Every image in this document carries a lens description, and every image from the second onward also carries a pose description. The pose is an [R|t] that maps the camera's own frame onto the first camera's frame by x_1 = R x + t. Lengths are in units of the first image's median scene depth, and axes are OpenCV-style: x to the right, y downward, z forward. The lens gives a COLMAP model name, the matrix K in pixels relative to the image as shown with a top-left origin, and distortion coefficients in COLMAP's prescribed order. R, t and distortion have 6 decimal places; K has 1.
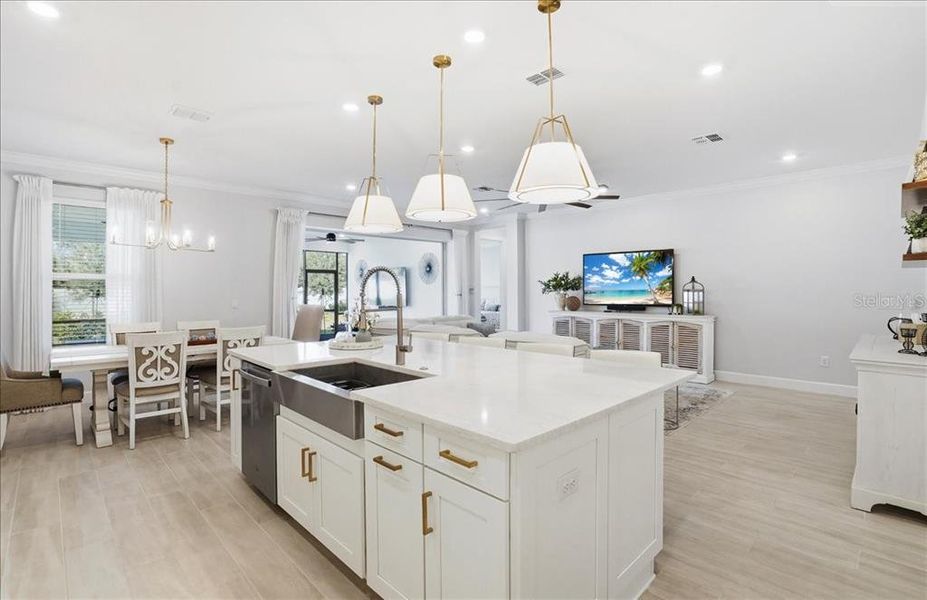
lens RADIAL K [[451.5, 0, 463.3], [0, 451.5, 287.9], [0, 0, 1]] dist [-0.064560, 0.000171]
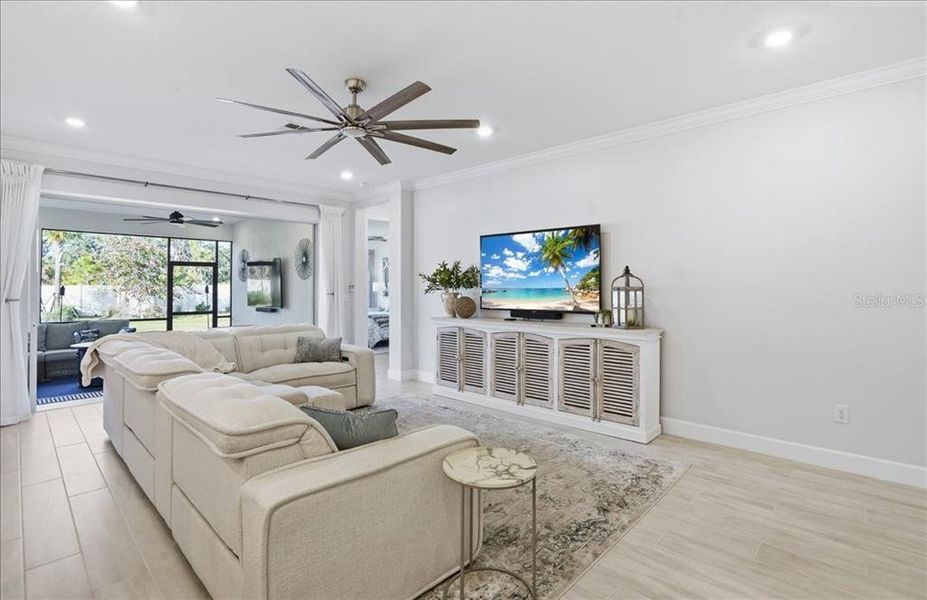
lens RADIAL K [[451.5, 0, 463.3], [0, 451.5, 287.9], [0, 0, 1]] dist [-0.064560, 0.000171]
pose [[0.999995, 0.003069, 0.001149, 0.252383], [-0.003076, 0.999978, 0.005854, 0.000725], [-0.001131, -0.005857, 0.999982, 0.327246]]
